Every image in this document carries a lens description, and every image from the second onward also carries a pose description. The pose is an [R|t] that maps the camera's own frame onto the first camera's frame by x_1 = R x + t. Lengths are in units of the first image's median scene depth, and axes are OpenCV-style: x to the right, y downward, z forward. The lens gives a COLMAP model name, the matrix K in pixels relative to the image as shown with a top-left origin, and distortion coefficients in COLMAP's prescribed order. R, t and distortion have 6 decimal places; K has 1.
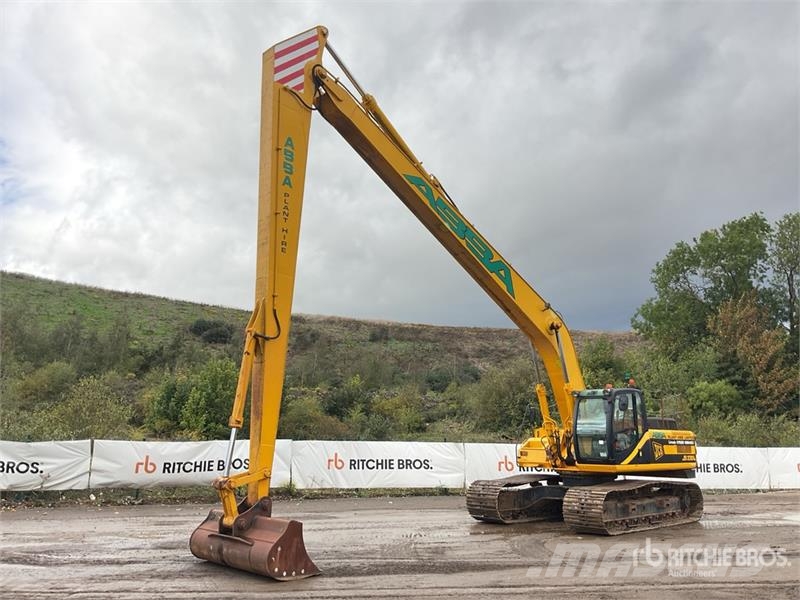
lens RADIAL K [[659.2, 0, 396.7], [0, 659.2, 296.9], [0, 0, 1]] dist [0.091453, -0.174973]
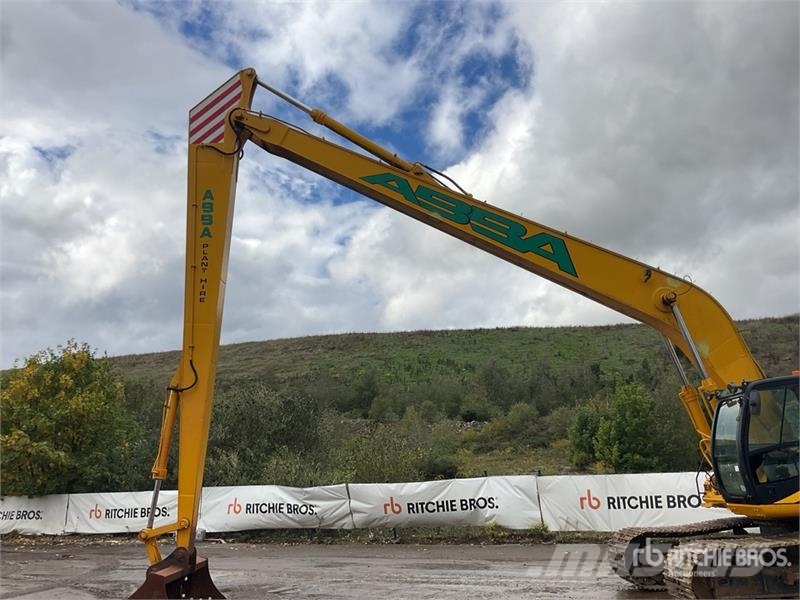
lens RADIAL K [[659.2, 0, 396.7], [0, 659.2, 296.9], [0, 0, 1]] dist [0.091453, -0.174973]
pose [[0.713728, -0.218429, -0.665493, 0.380101], [0.190019, 0.974881, -0.116185, 0.052435], [0.674155, -0.043531, 0.737306, 0.236608]]
